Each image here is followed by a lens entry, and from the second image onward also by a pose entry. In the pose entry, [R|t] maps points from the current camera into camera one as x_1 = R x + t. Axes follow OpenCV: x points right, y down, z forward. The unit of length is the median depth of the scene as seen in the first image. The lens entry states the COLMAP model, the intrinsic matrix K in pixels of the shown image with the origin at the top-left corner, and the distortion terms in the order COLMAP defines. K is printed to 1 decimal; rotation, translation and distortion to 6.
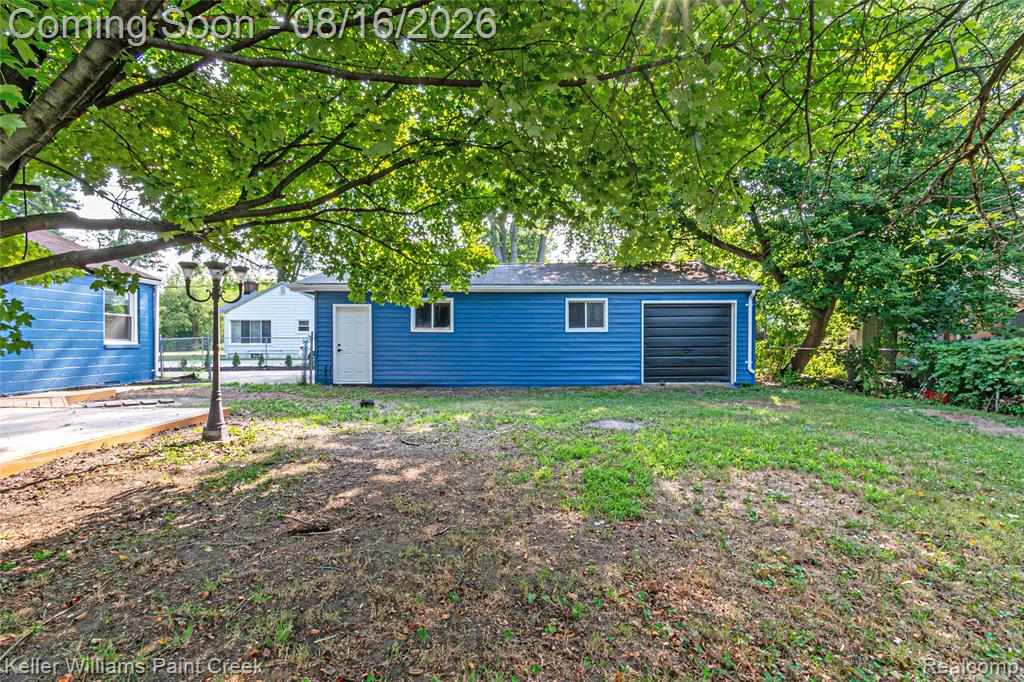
lens RADIAL K [[456.6, 0, 510.4], [0, 456.6, 343.0], [0, 0, 1]] dist [0.001987, -0.001018]
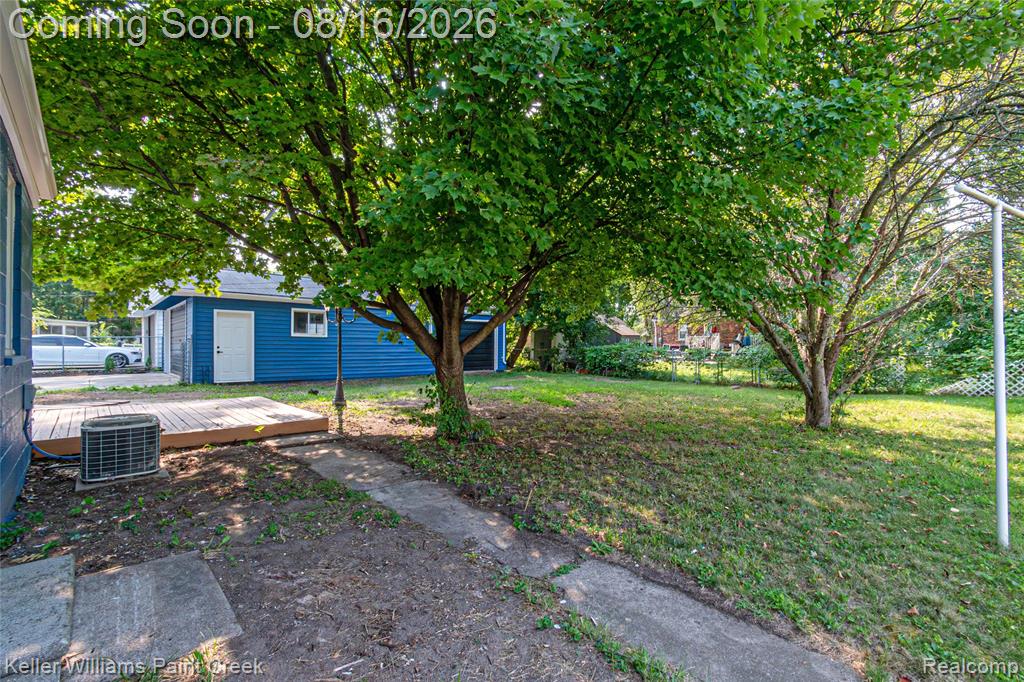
lens RADIAL K [[456.6, 0, 512.7], [0, 456.6, 344.6], [0, 0, 1]] dist [0.001987, -0.001018]
pose [[0.731716, 0.006470, 0.681579, -0.609399], [-0.005782, 0.999978, -0.003286, -0.002041], [-0.681586, -0.001536, 0.731737, -0.275464]]
